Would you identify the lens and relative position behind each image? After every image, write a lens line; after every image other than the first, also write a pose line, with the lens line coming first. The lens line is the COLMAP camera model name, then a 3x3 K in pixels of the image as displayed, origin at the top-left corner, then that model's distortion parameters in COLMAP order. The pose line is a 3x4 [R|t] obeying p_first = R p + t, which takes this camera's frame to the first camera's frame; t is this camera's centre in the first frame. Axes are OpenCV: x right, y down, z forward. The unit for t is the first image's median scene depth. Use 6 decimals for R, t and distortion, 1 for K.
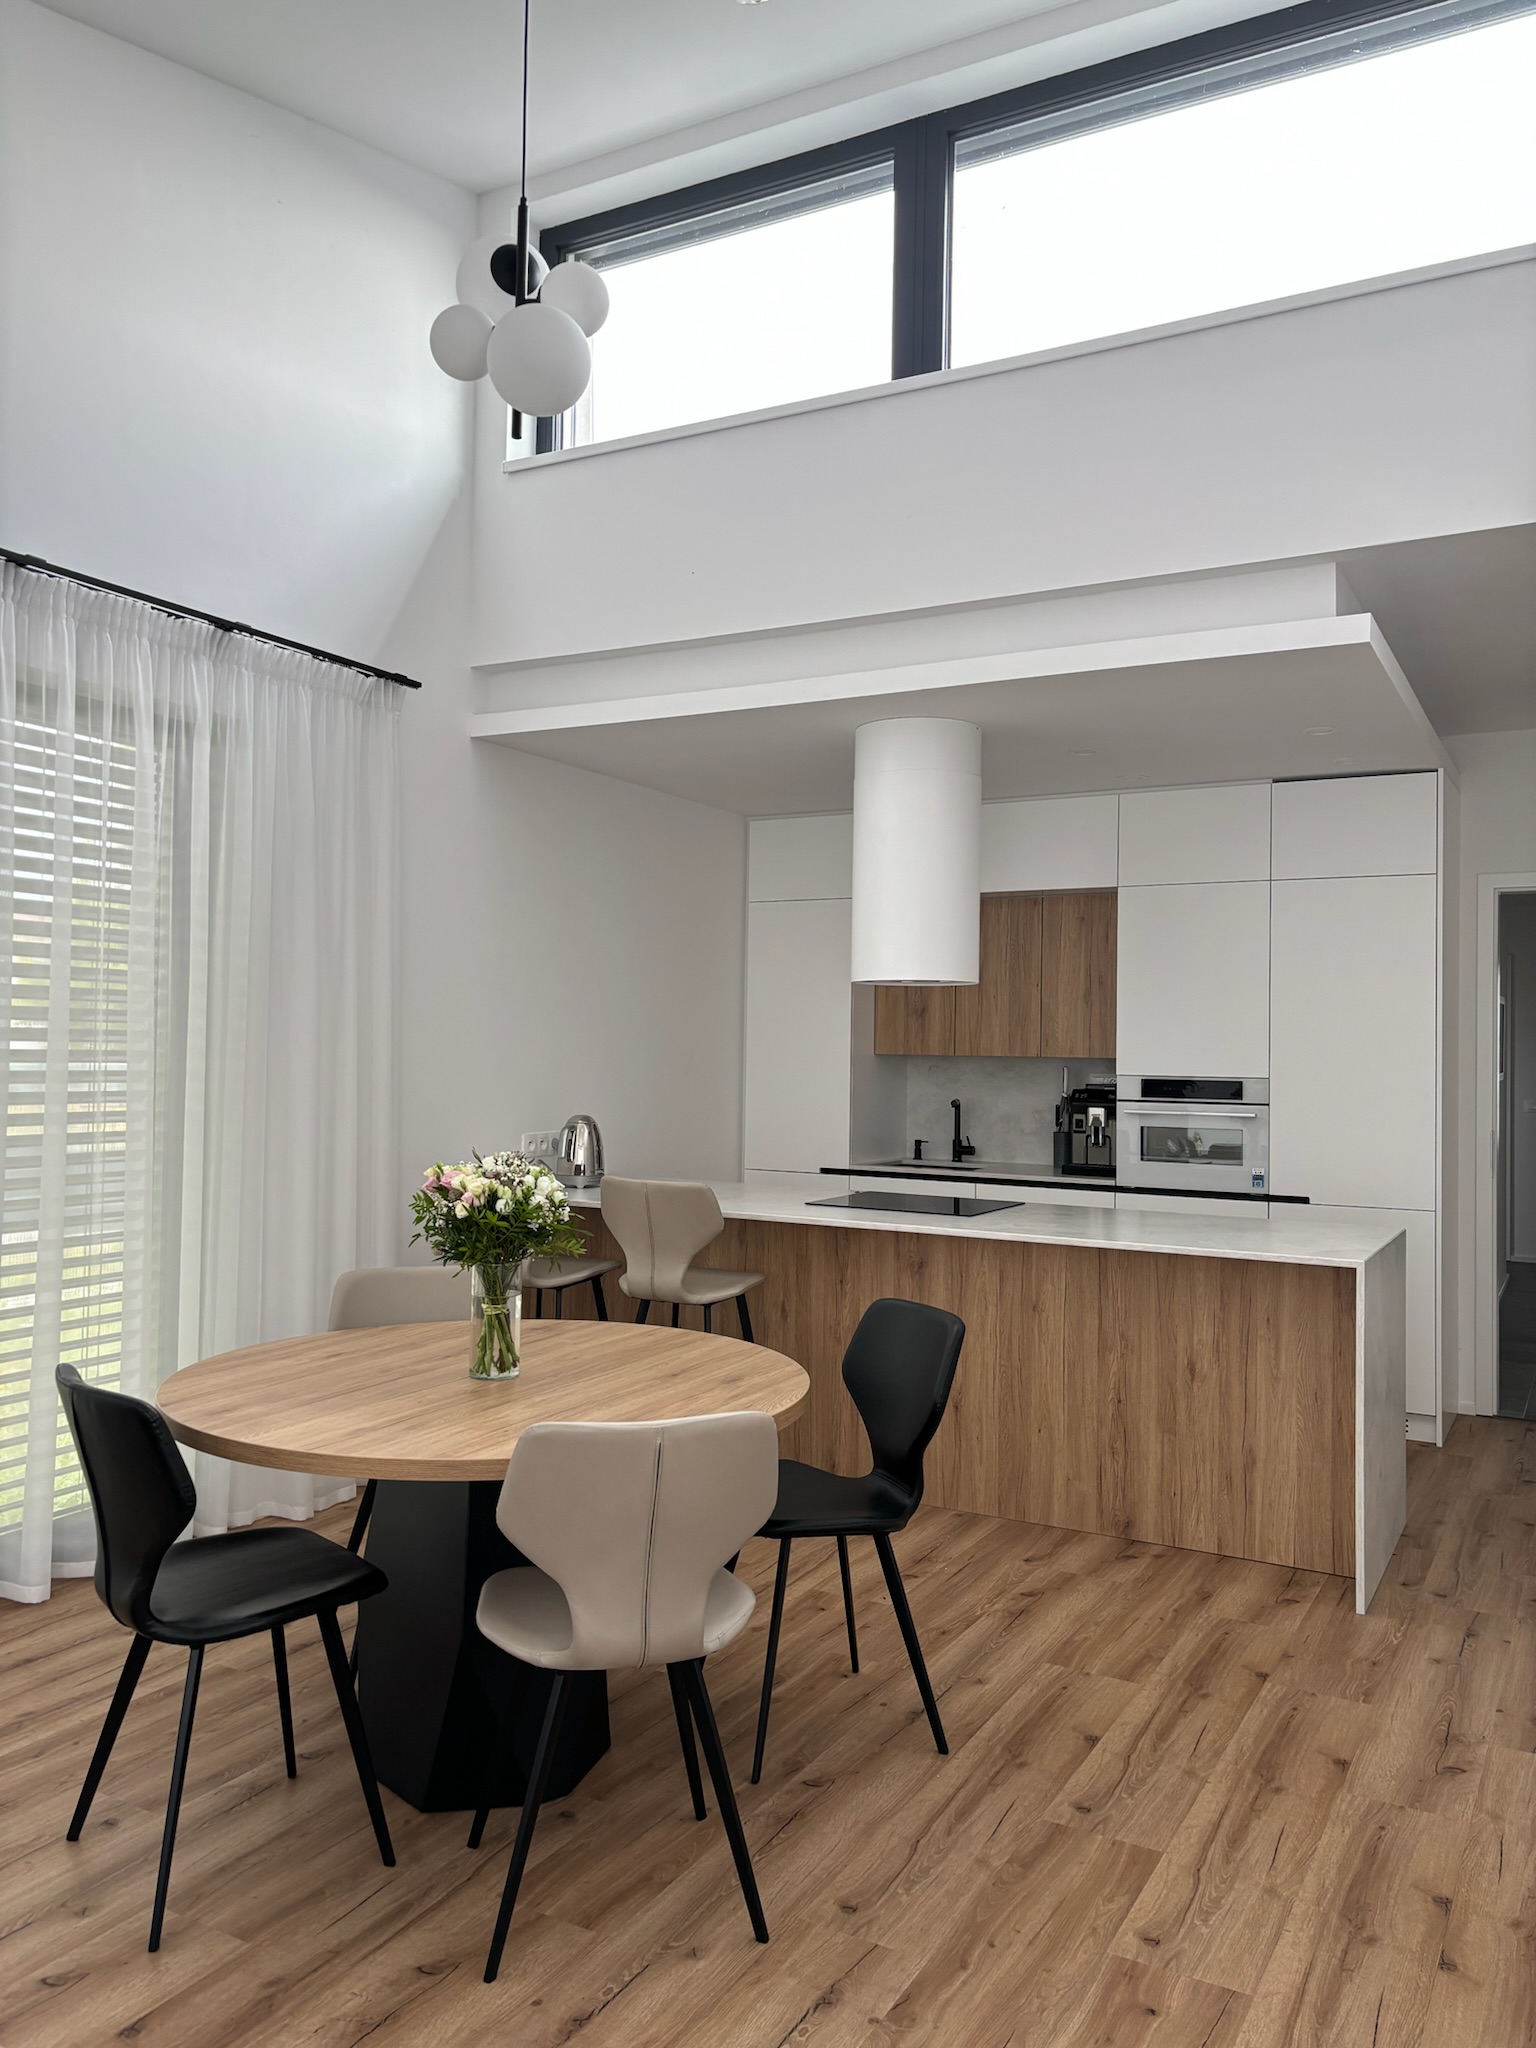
lens RADIAL K [[1539.9, 0, 768.0], [0, 1539.9, 1024.0], [0, 0, 1]] dist [-0.003138, -0.005341]
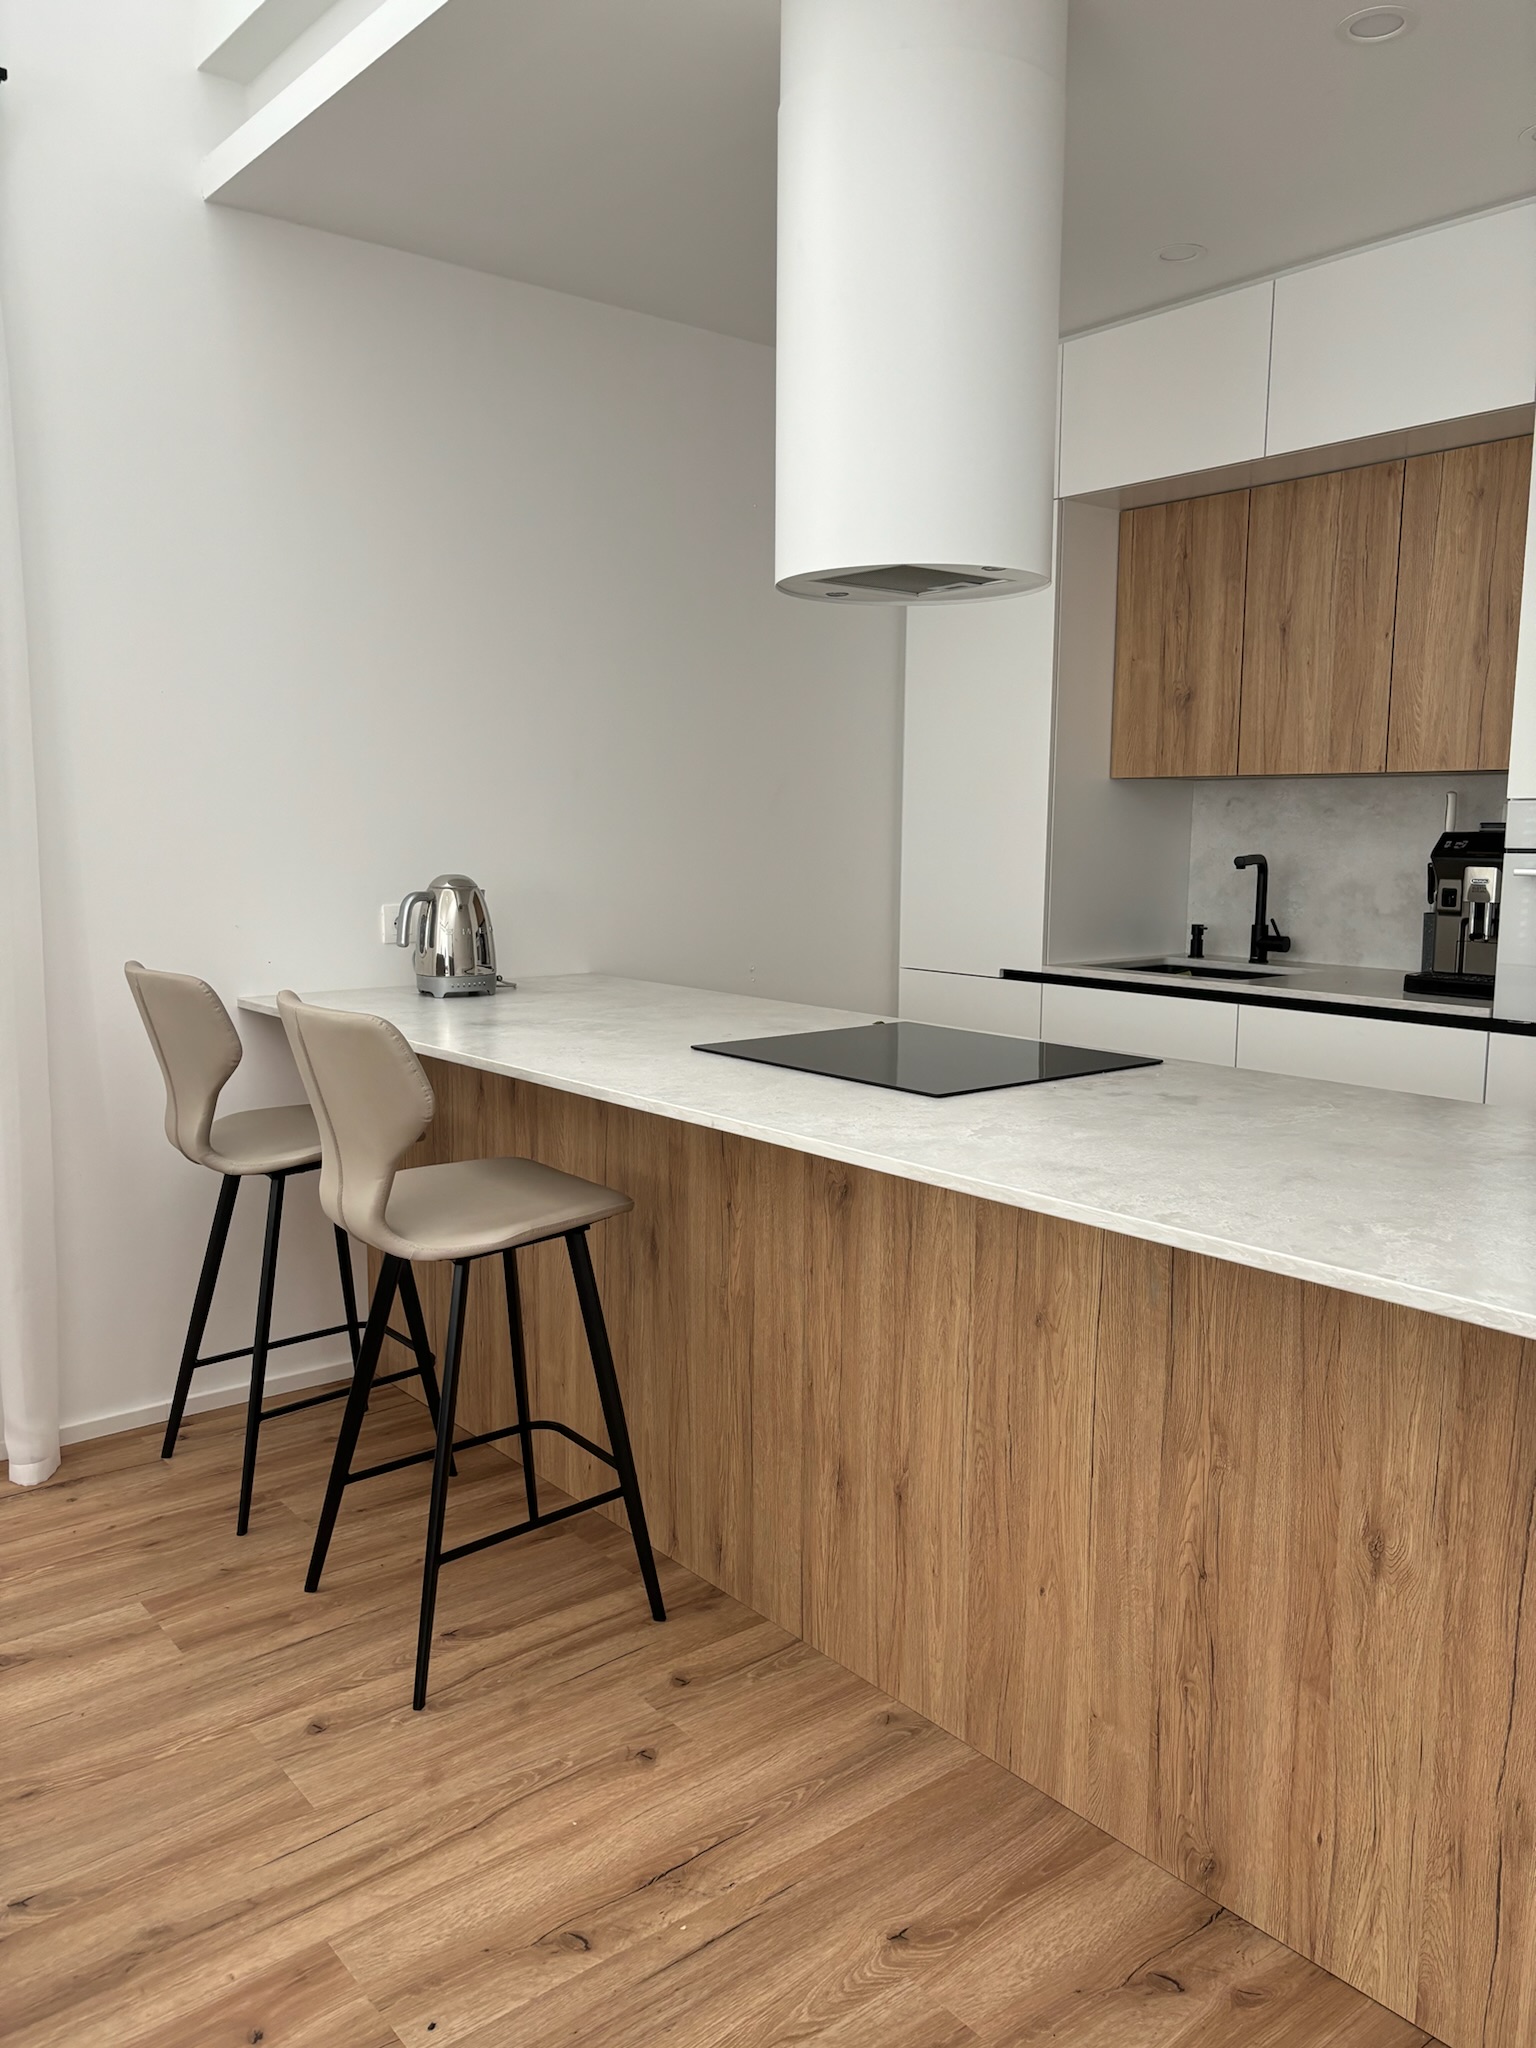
lens RADIAL K [[1557.4, 0, 771.3], [0, 1557.4, 1055.3], [0, 0, 1]] dist [0.035910, 0.007542]
pose [[0.930364, 0.048199, -0.363455, 0.256580], [0.011688, 0.986919, 0.160795, 0.040060], [0.366451, -0.153846, 0.917630, 0.578044]]
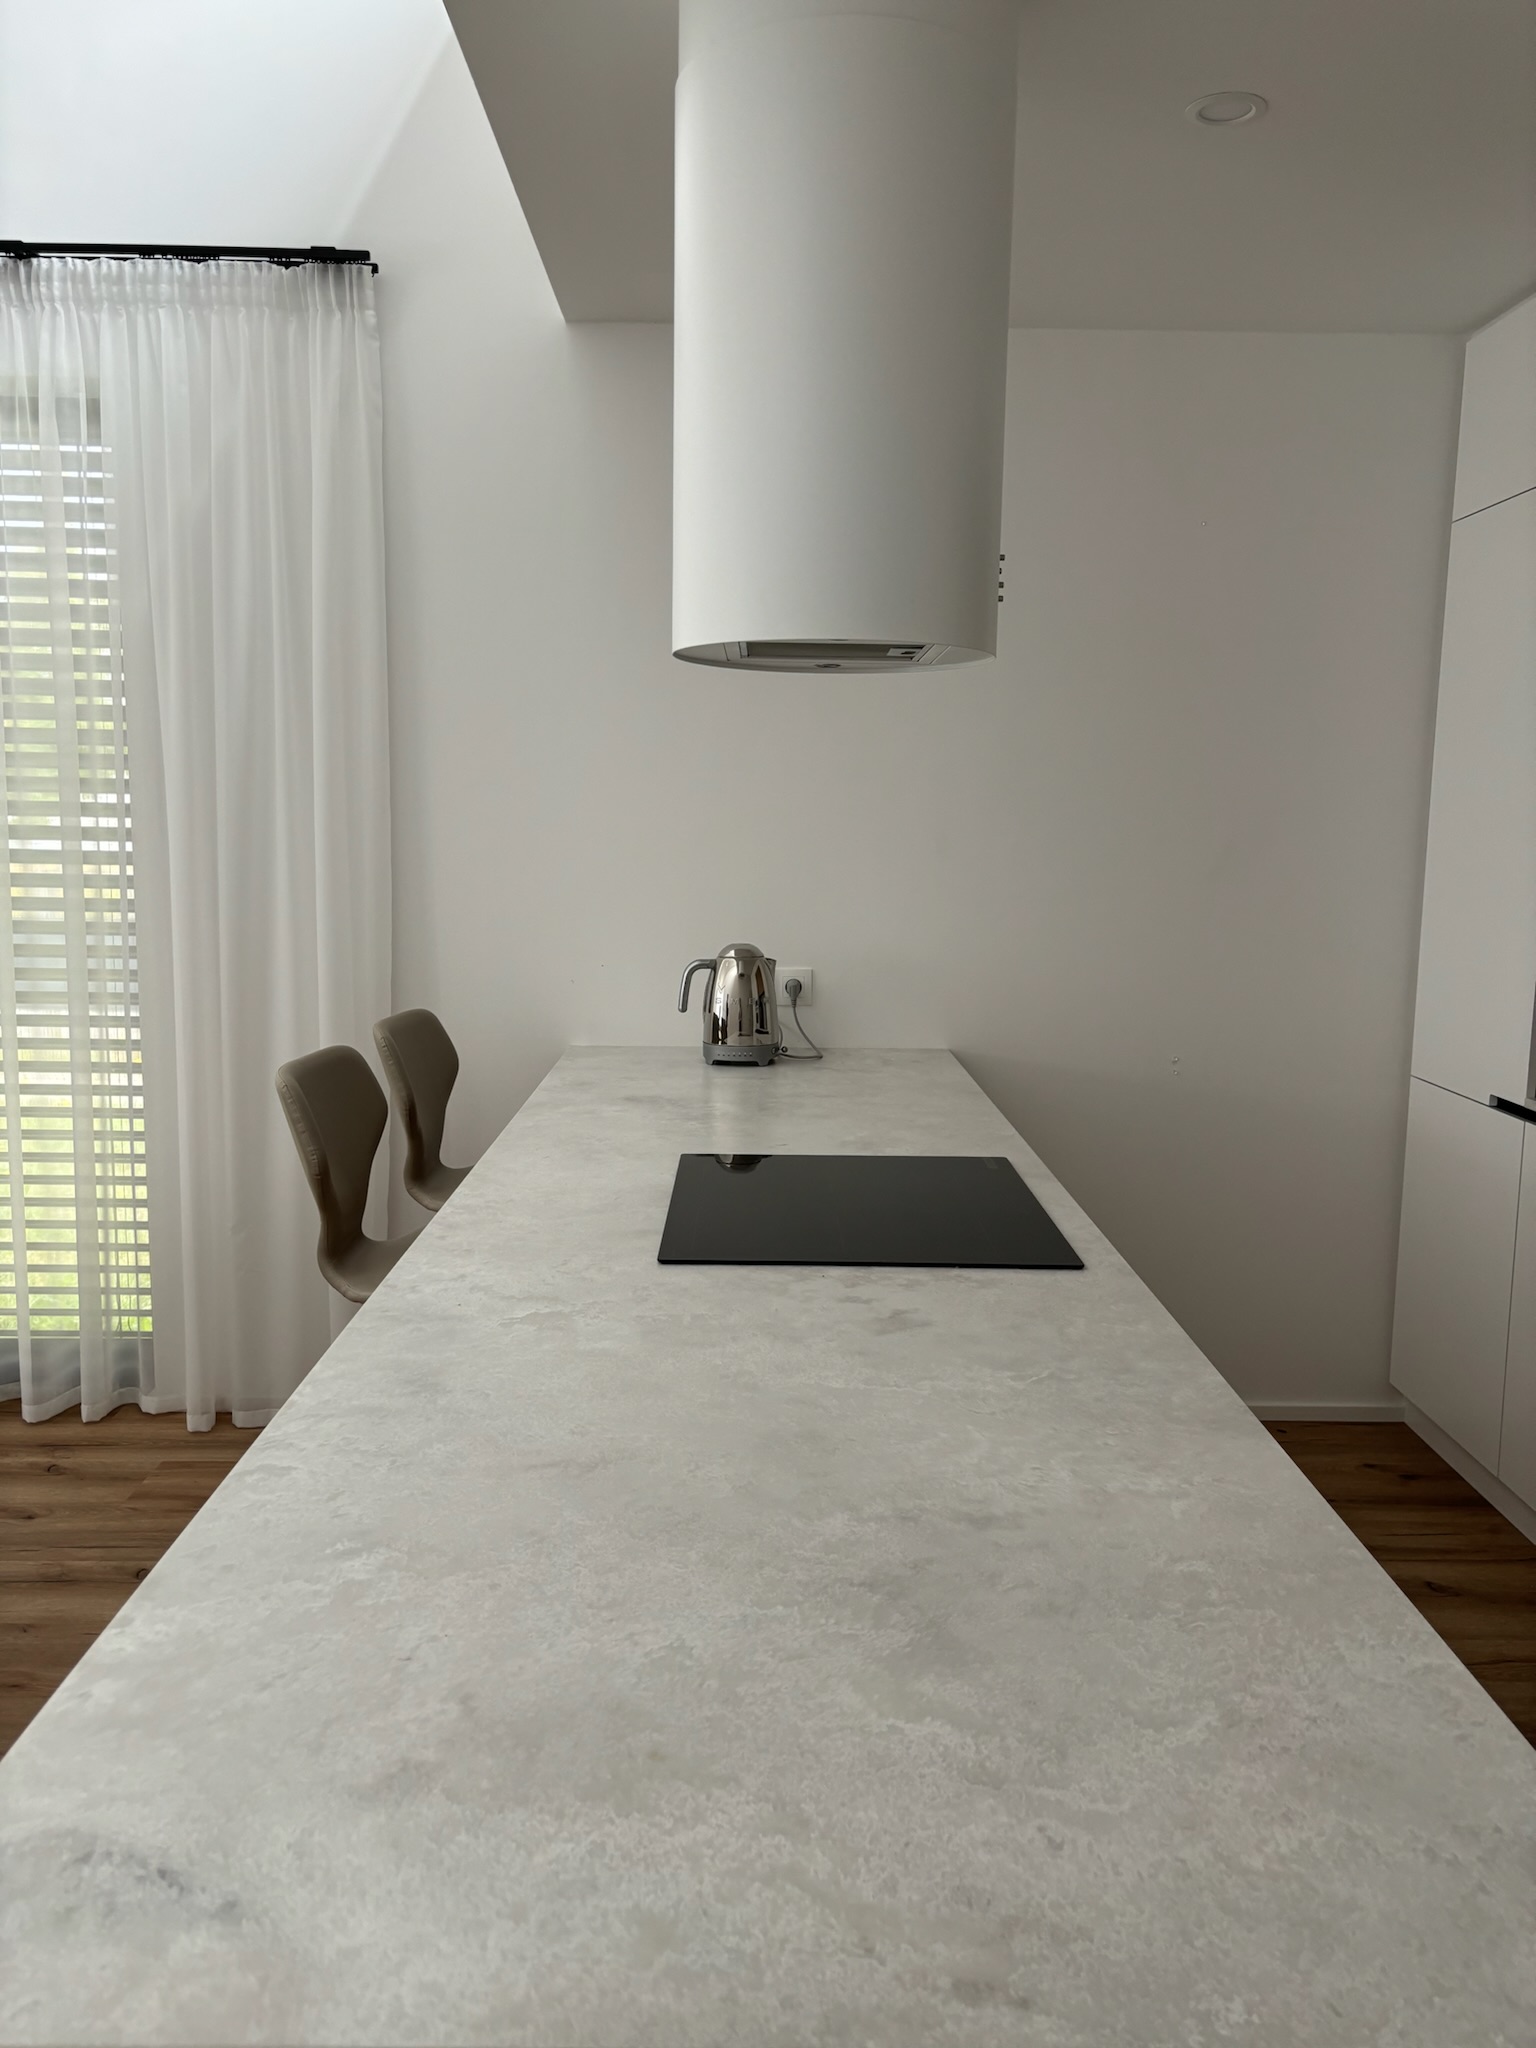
lens RADIAL K [[1539.9, 0, 768.0], [0, 1539.9, 1024.0], [0, 0, 1]] dist [-0.003138, -0.005341]
pose [[0.488241, 0.104353, -0.866447, 0.475918], [0.003586, 0.992577, 0.121564, 0.023414], [0.872701, -0.062460, 0.484243, 0.865241]]
